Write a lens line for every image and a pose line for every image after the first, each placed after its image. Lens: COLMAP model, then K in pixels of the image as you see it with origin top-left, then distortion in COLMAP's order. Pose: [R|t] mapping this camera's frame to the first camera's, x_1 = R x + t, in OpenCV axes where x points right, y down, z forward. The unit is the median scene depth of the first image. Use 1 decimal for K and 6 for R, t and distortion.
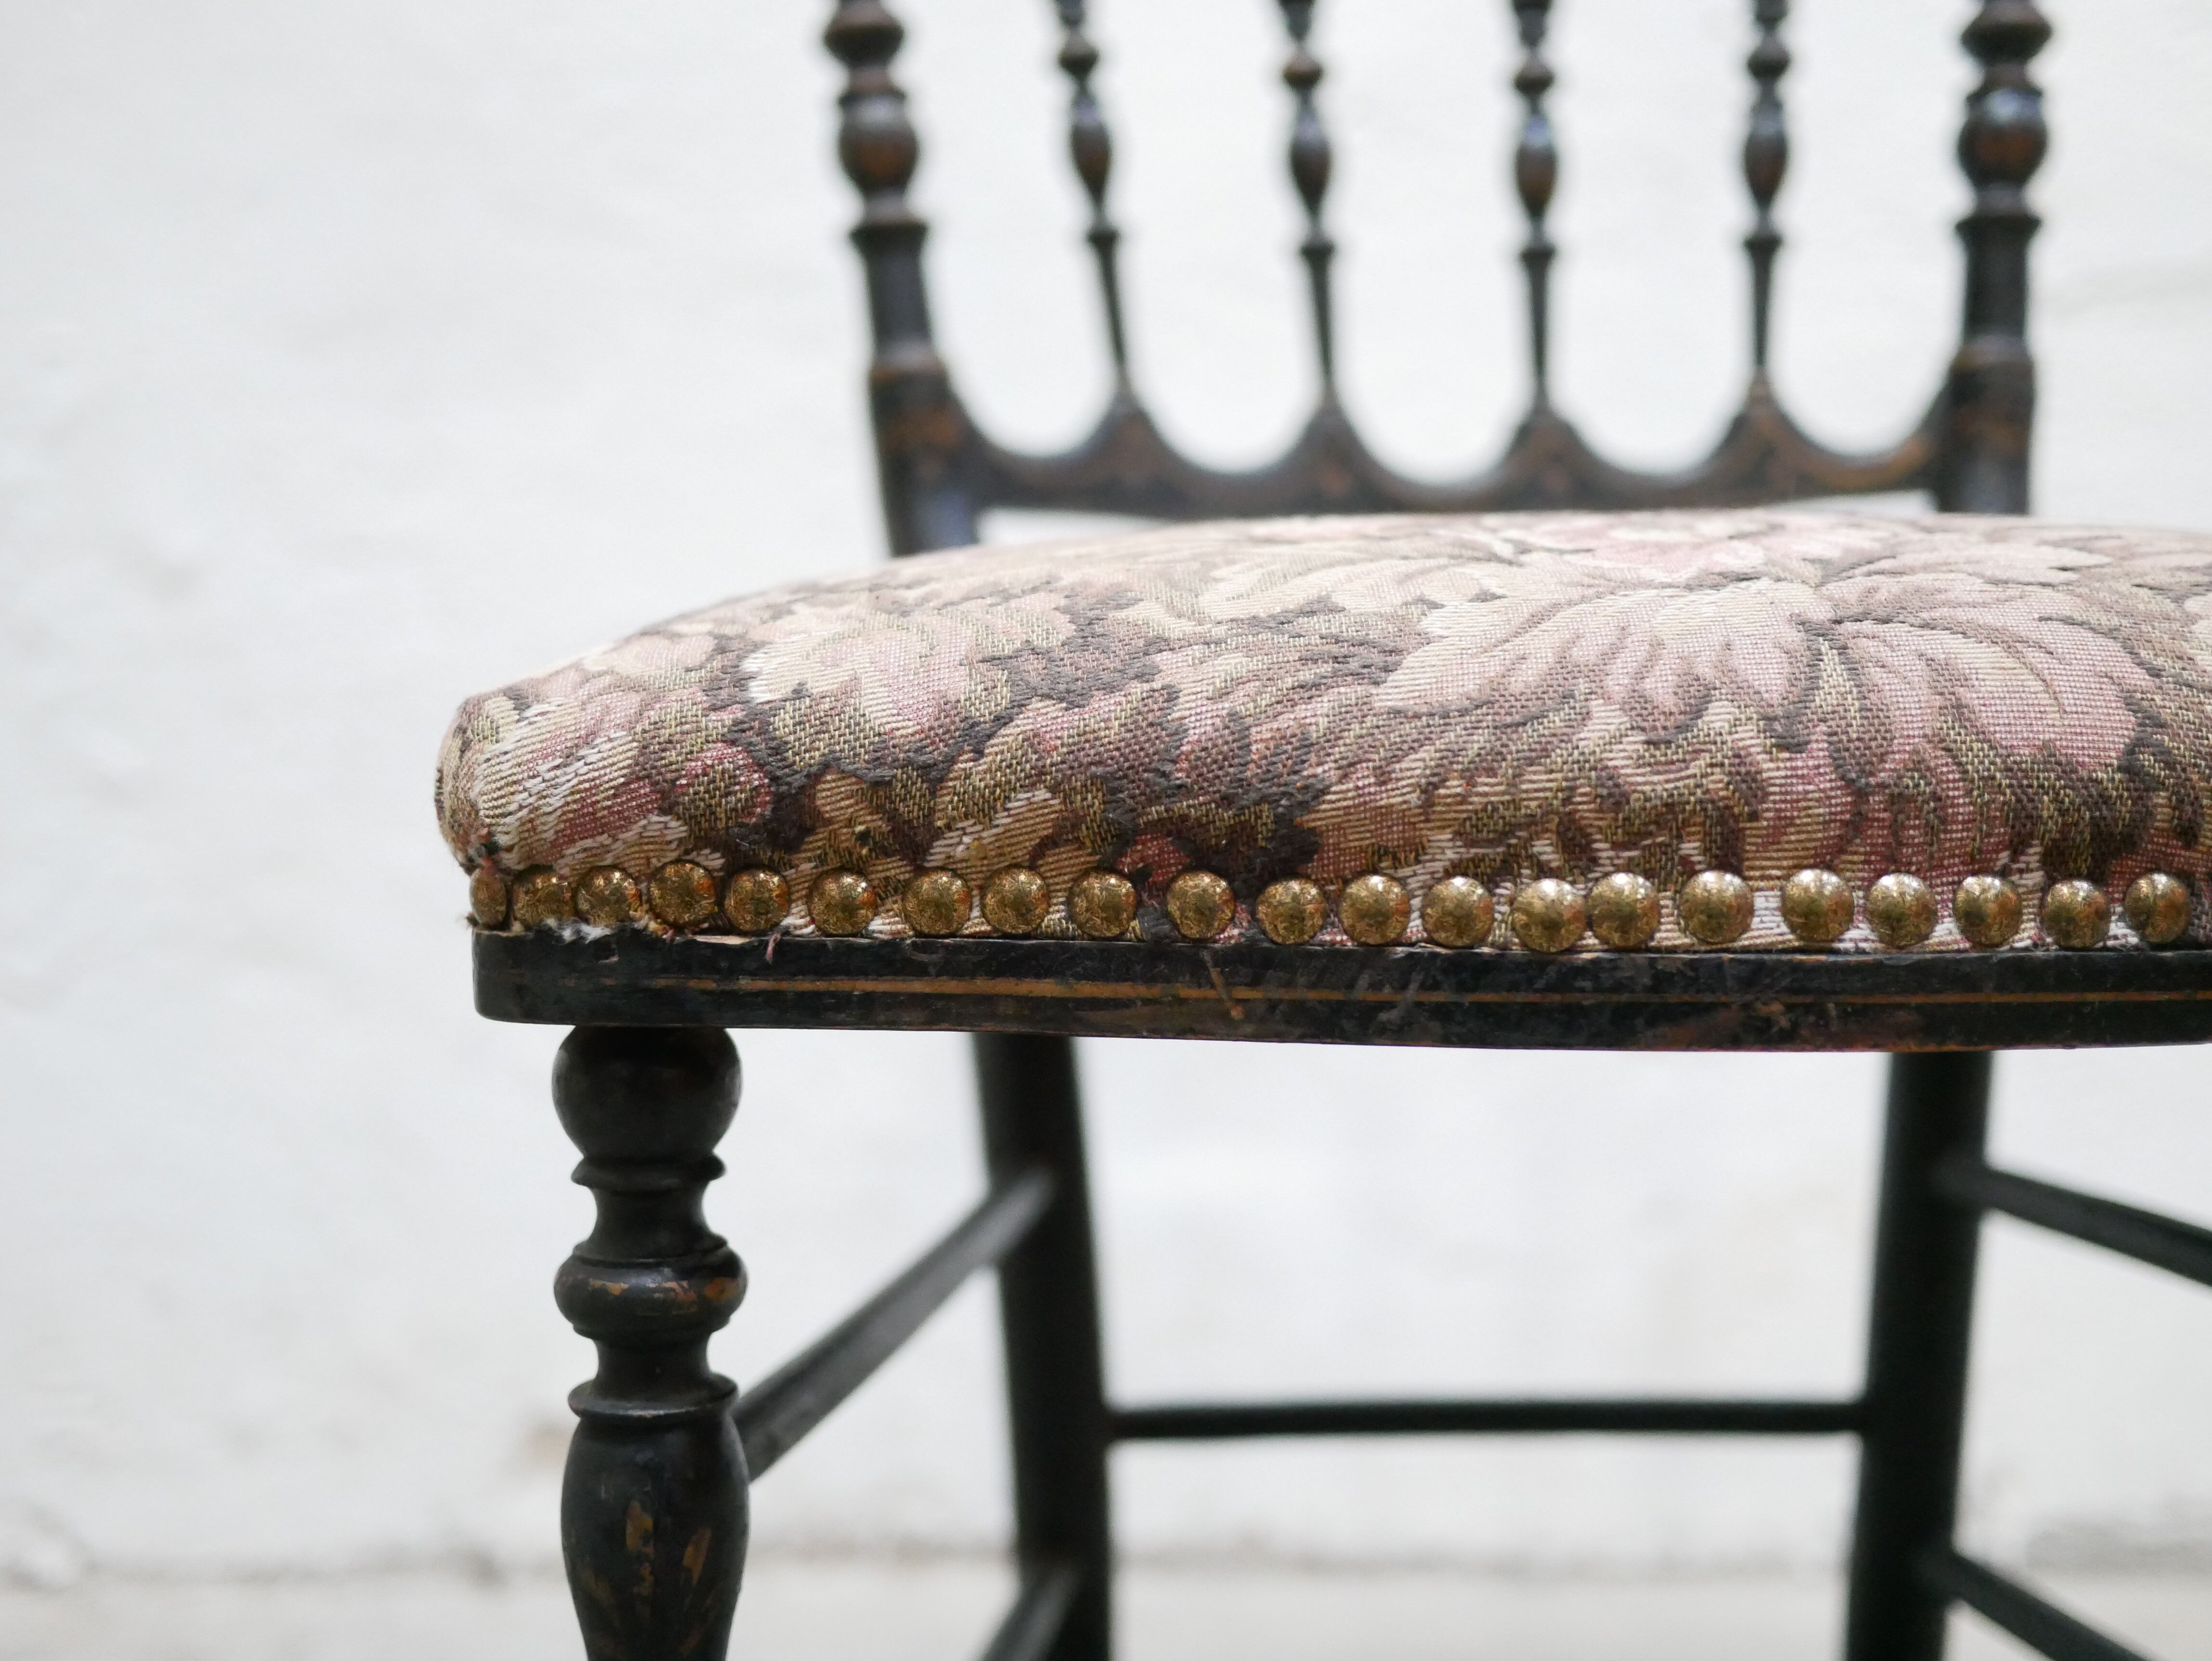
lens RADIAL K [[2502.1, 0, 1114.0], [0, 2502.1, 854.4], [0, 0, 1]] dist [-0.006005, 0.000000]
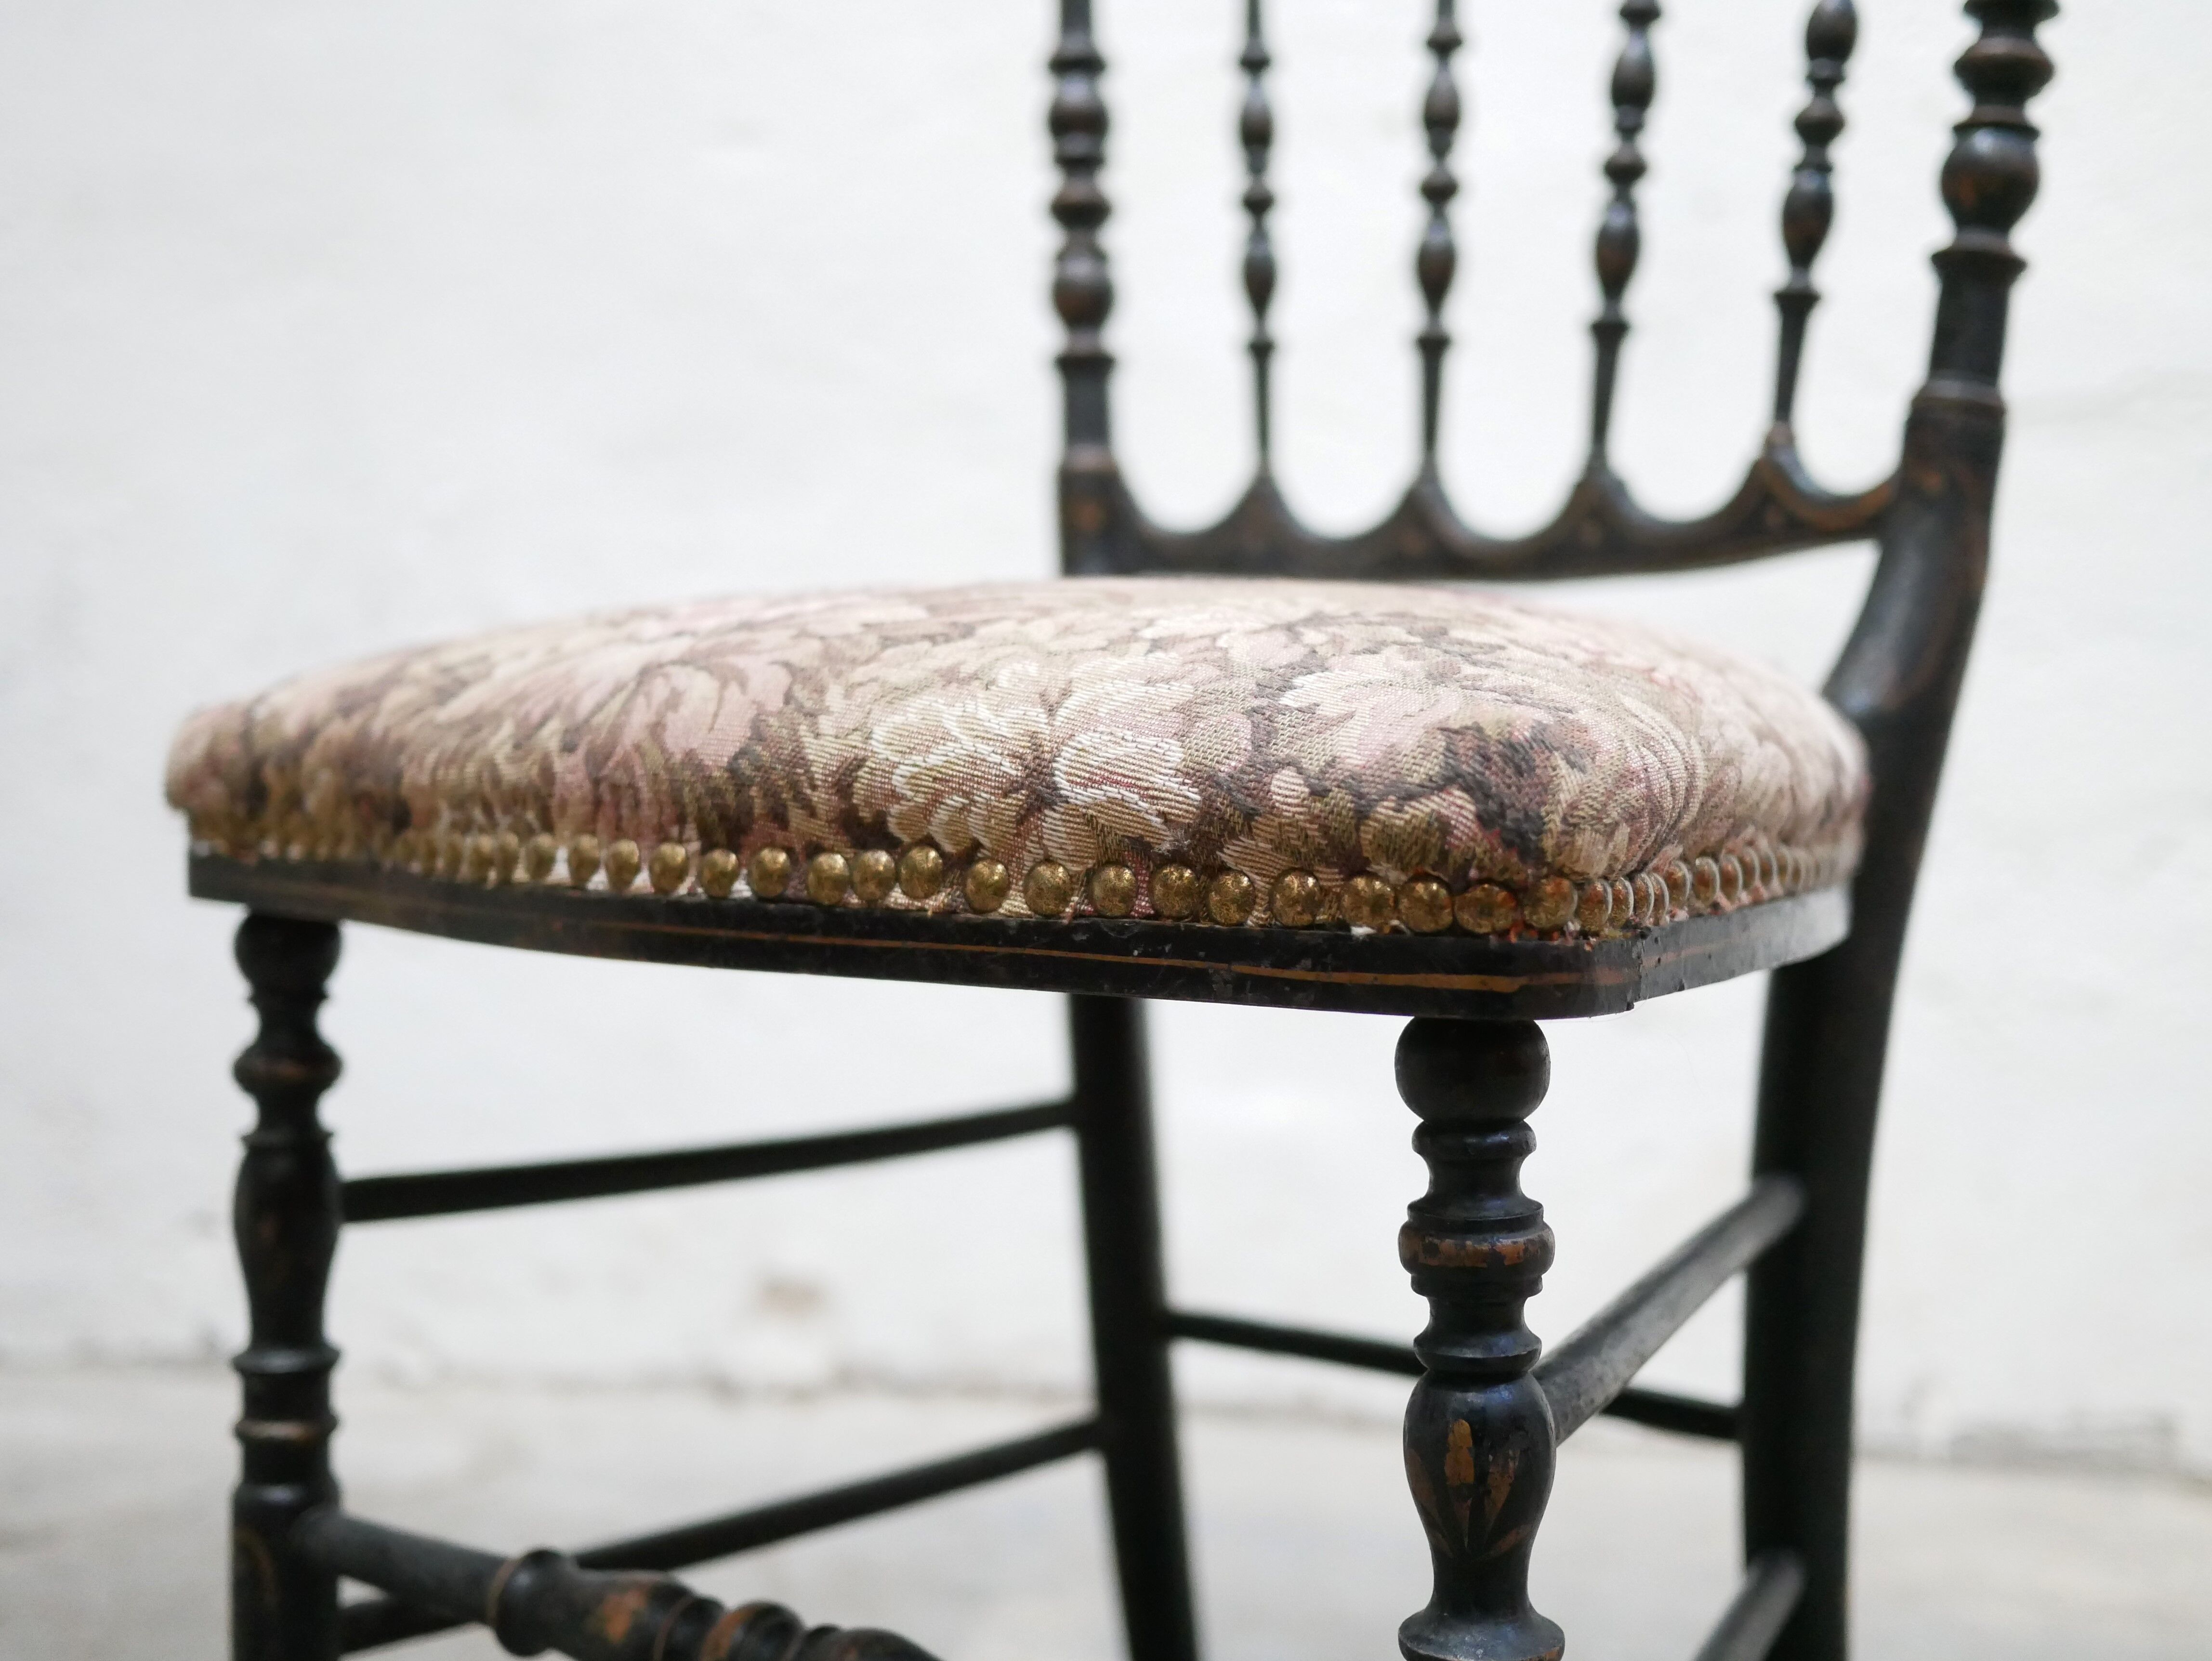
lens RADIAL K [[2502.1, 0, 1149.6], [0, 2502.1, 809.9], [0, 0, 1]] dist [-0.006005, 0.000000]
pose [[0.795066, 0.030311, -0.605765, 1.416979], [-0.051227, 0.998538, -0.017272, 0.000321], [0.604355, 0.044764, 0.795456, 0.032778]]
